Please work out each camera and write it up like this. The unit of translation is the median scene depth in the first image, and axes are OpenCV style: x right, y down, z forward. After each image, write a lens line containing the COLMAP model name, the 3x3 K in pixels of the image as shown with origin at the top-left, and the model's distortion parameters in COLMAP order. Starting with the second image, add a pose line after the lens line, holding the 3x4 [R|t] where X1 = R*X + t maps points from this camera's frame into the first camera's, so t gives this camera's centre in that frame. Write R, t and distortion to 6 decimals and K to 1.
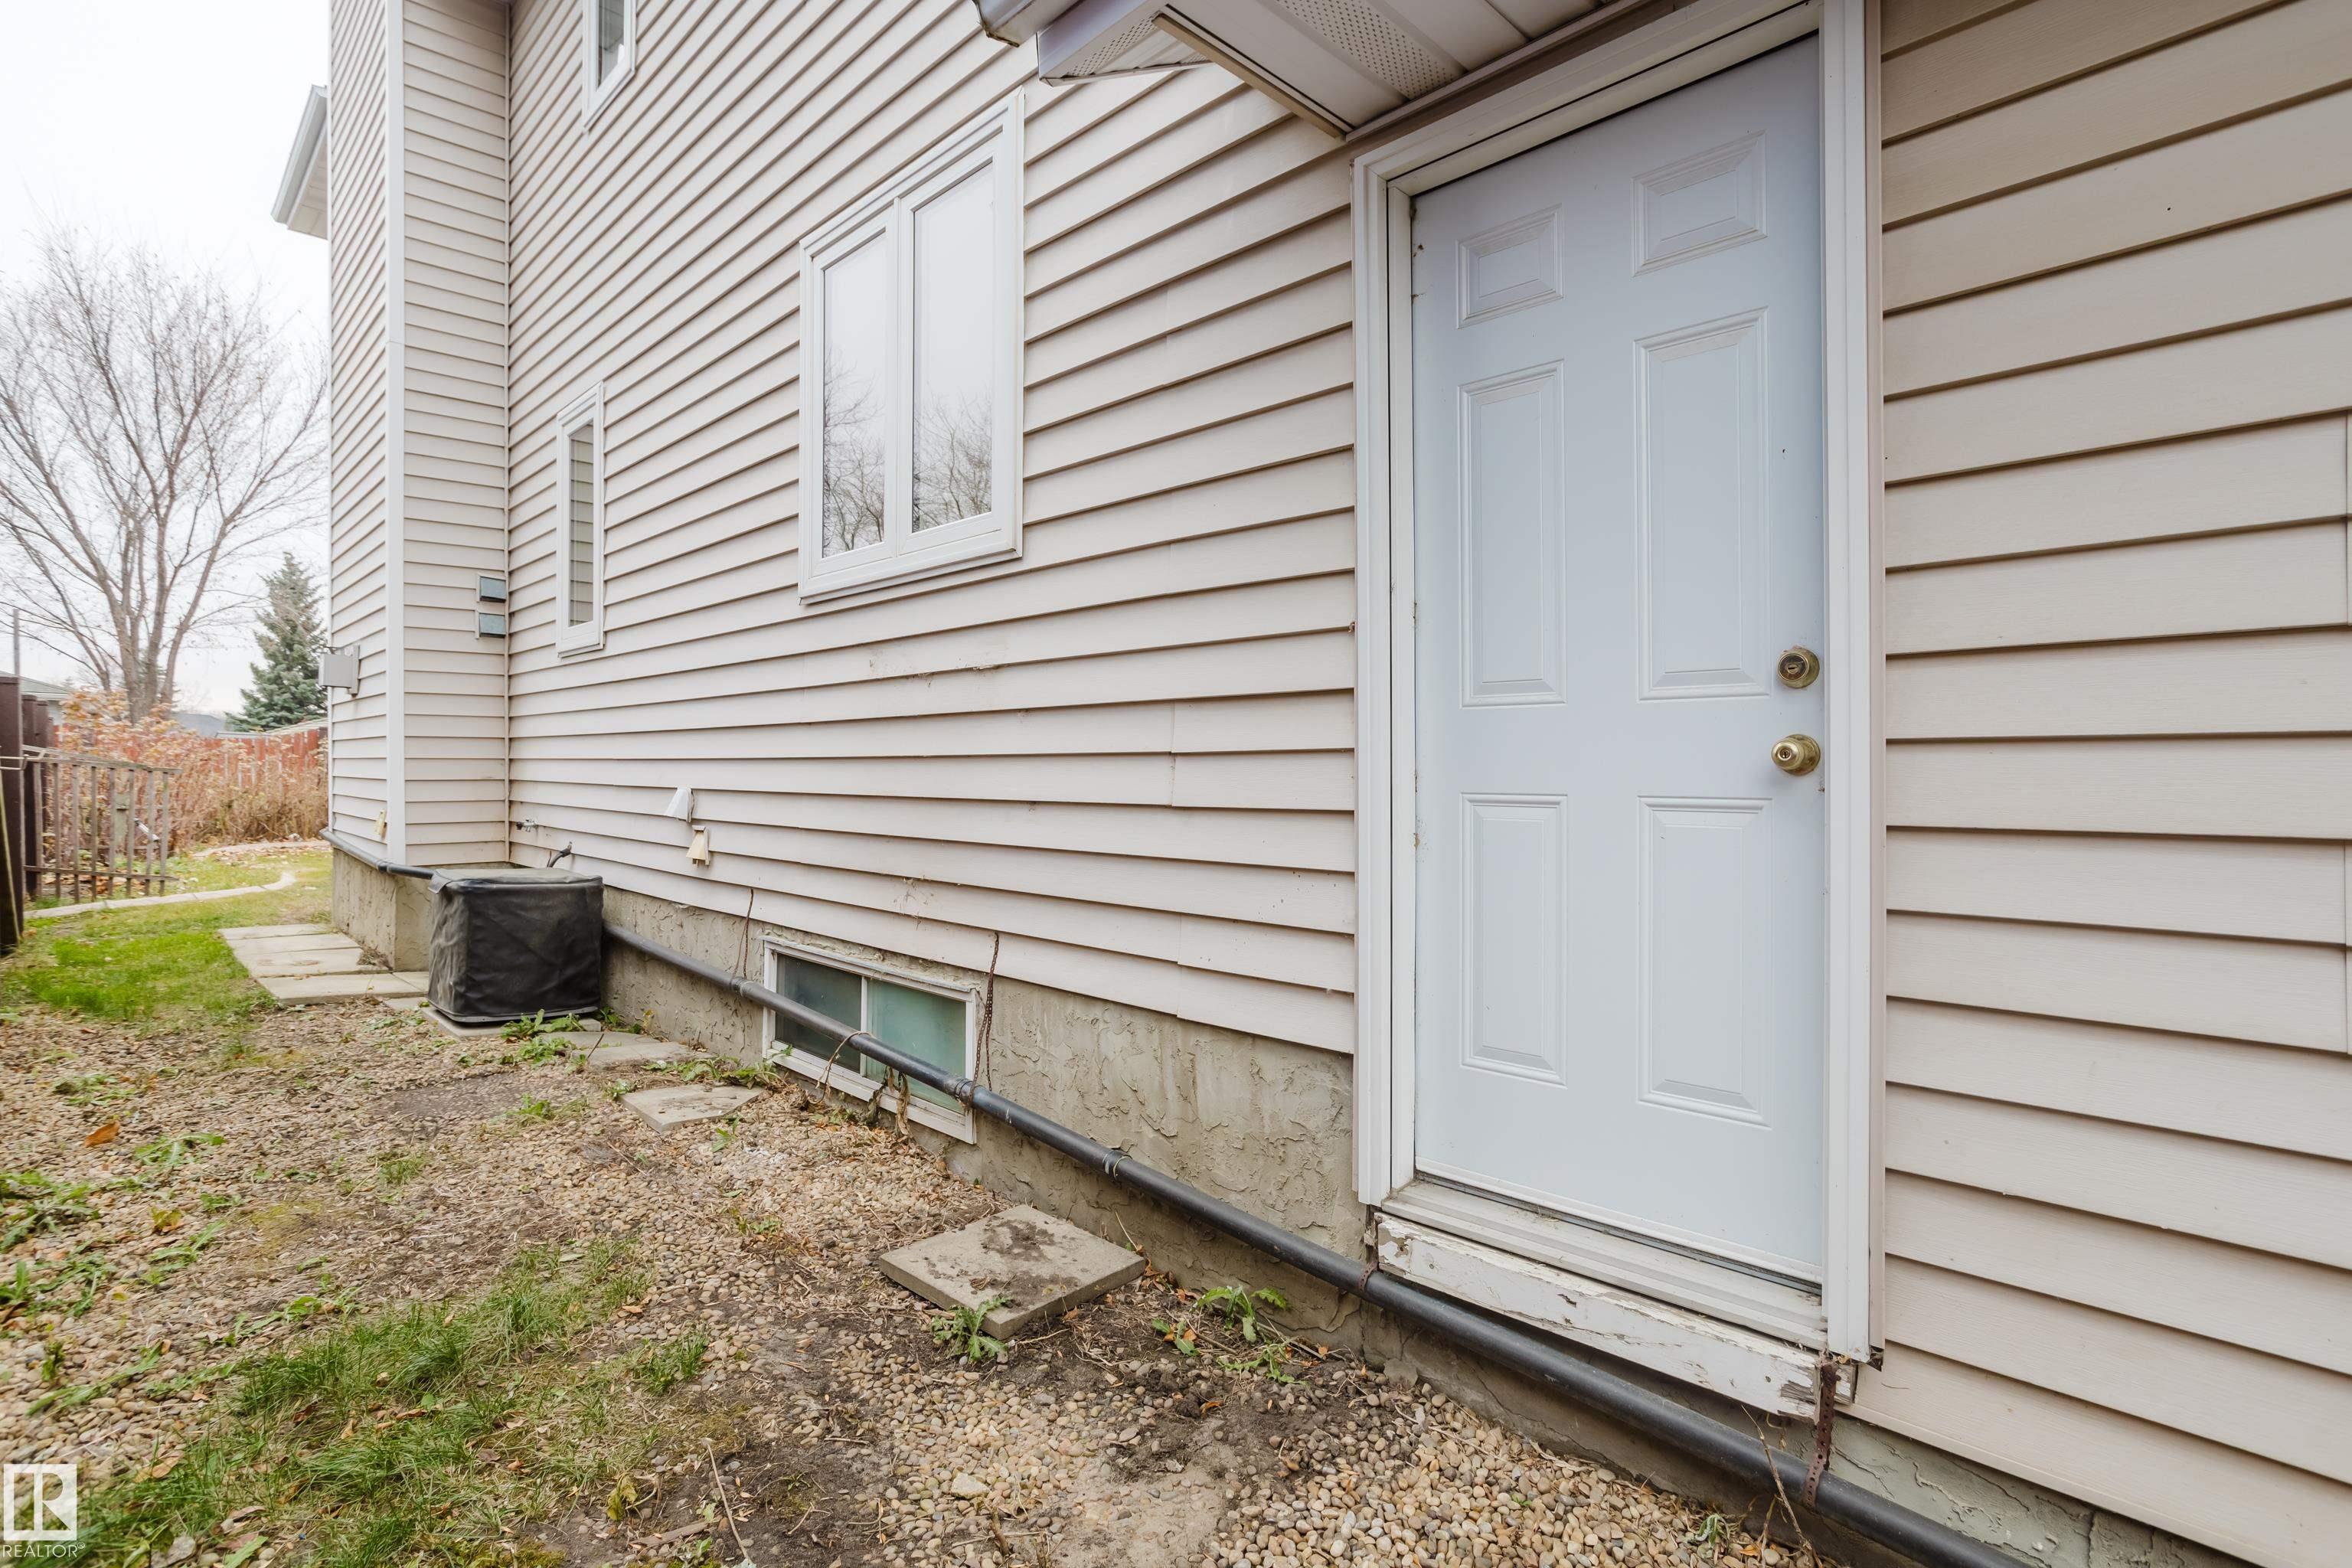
lens RADIAL K [[1124.1, 0, 1176.0], [0, 1124.1, 784.0], [0, 0, 1]] dist [-0.051964, 0.032898]
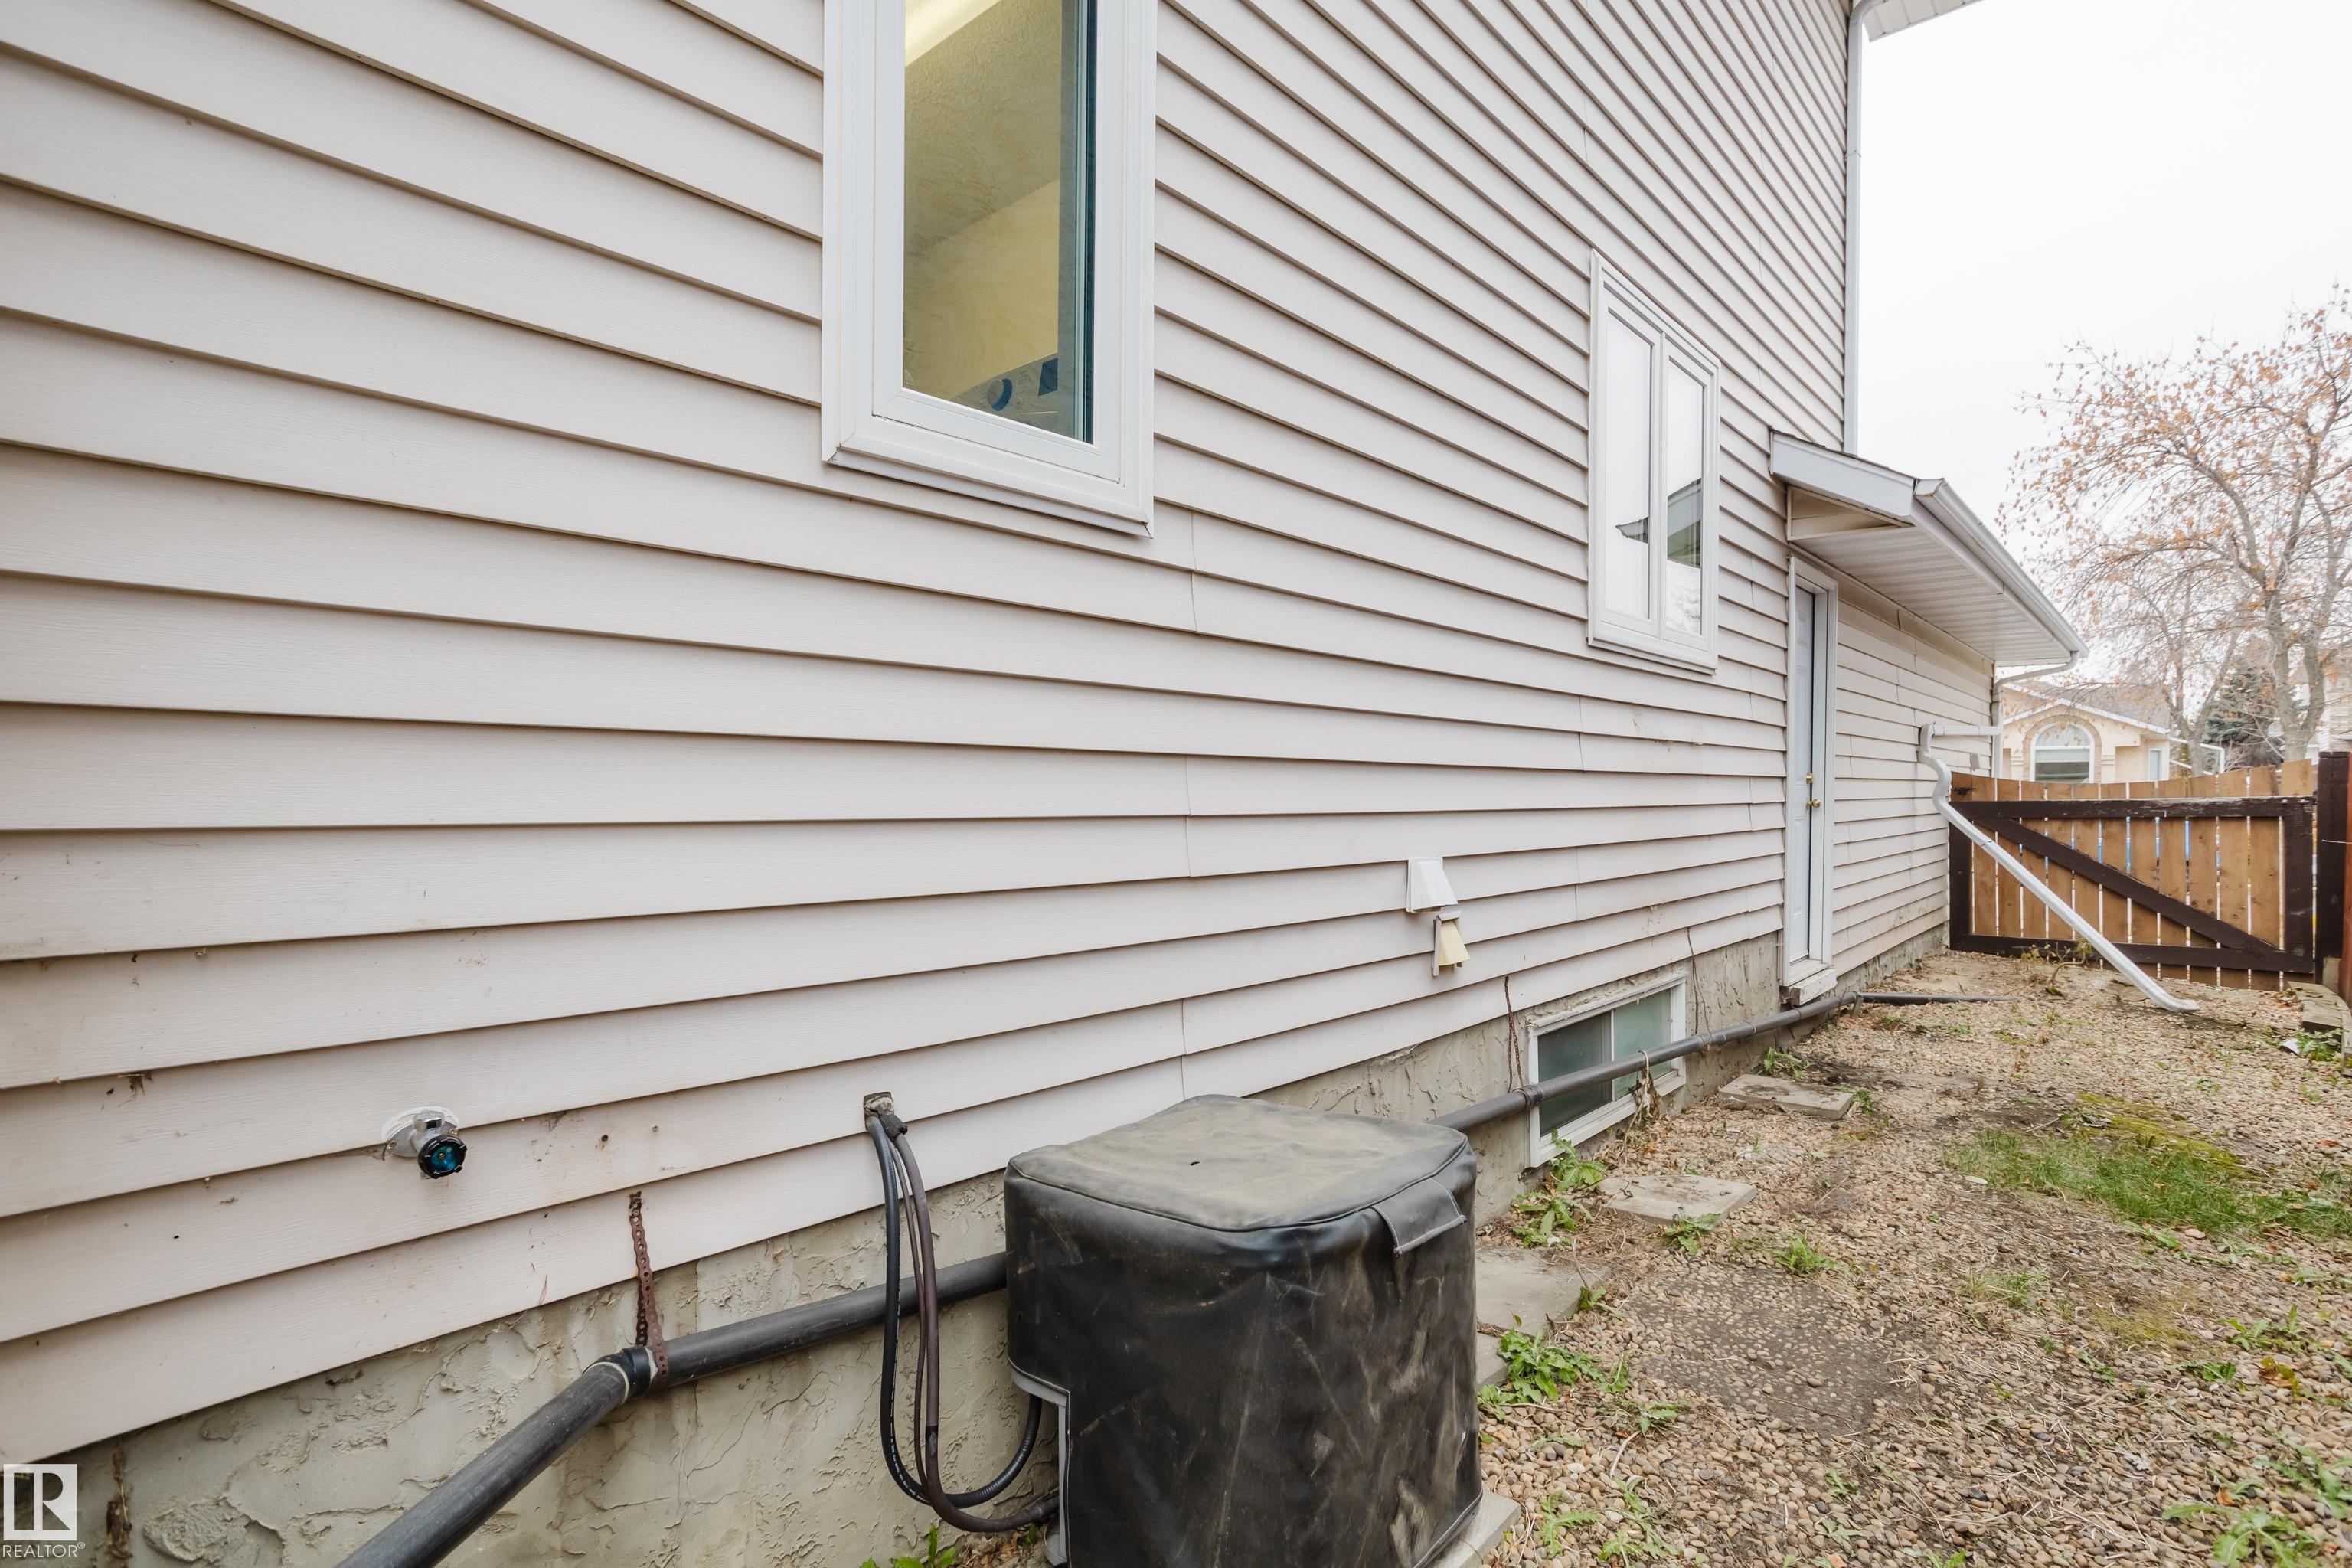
lens RADIAL K [[1124.1, 0, 1176.0], [0, 1124.1, 784.0], [0, 0, 1]] dist [-0.051964, 0.032898]
pose [[-0.038975, -0.007428, 0.999213, -1.266436], [-0.000667, 0.999972, 0.007407, -0.050129], [-0.999240, -0.000378, -0.038979, 1.392741]]
